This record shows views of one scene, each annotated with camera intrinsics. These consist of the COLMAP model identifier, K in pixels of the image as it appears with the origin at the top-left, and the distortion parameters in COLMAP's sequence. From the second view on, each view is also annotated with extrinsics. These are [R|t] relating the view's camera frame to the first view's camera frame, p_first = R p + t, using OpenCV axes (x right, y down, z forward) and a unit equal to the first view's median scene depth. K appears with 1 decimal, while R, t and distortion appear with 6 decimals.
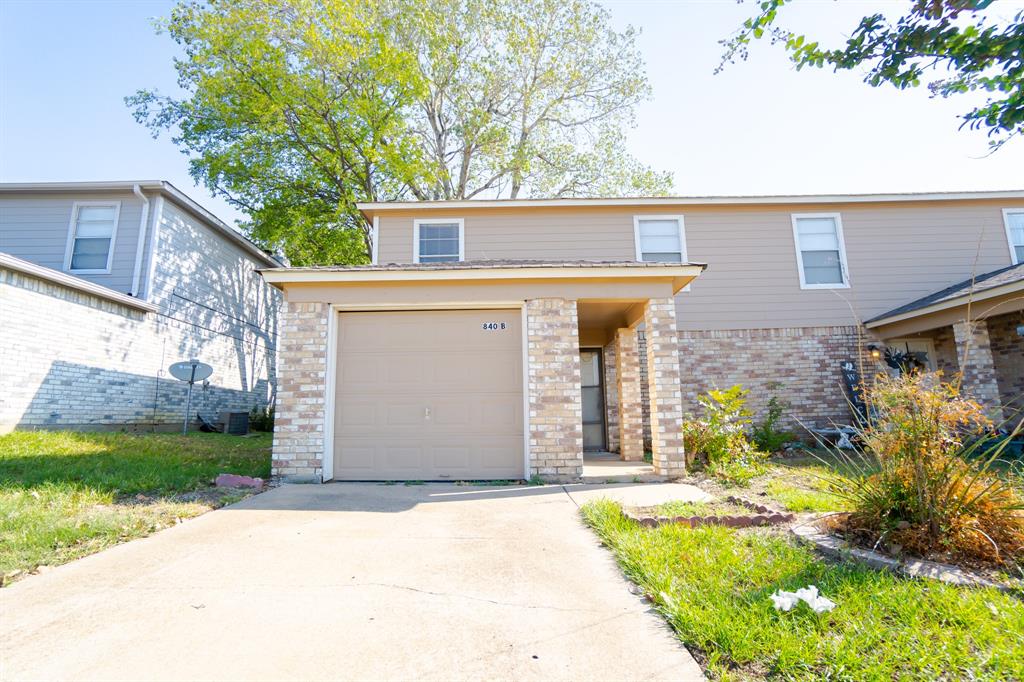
lens RADIAL K [[470.7, 0, 511.4], [0, 470.7, 337.4], [0, 0, 1]] dist [-0.039604, 0.003045]
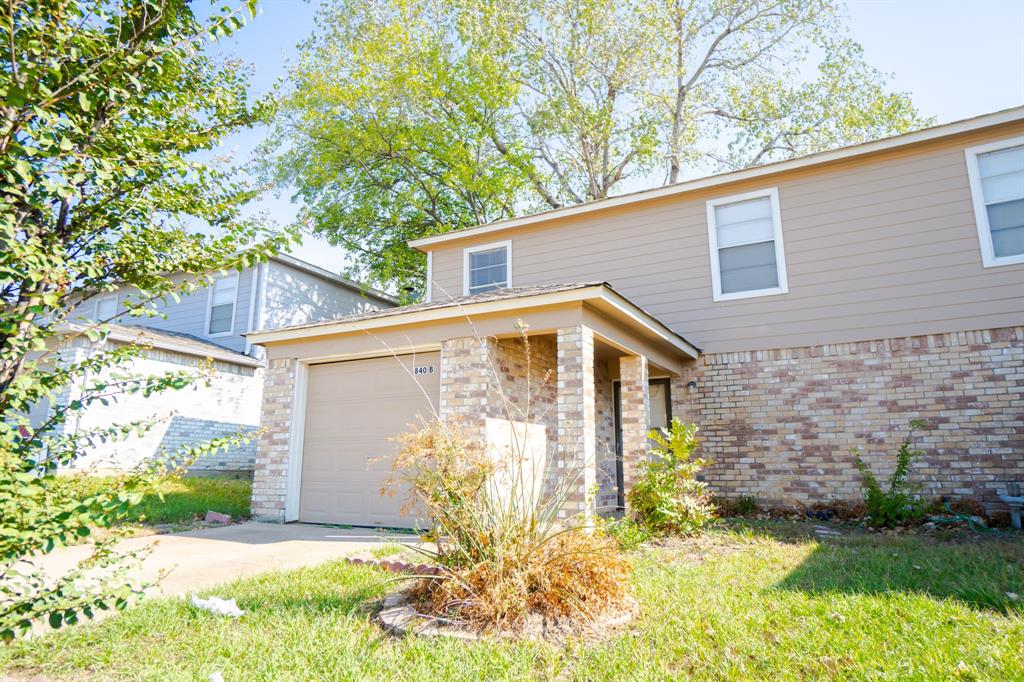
lens RADIAL K [[621.0, 0, 512.3], [0, 621.0, 334.7], [0, 0, 1]] dist [0.007216, 0.003180]
pose [[0.883945, -0.085003, -0.459800, 0.453593], [0.064512, 0.996104, -0.060129, -0.004663], [0.463119, 0.023489, 0.885985, -0.036021]]
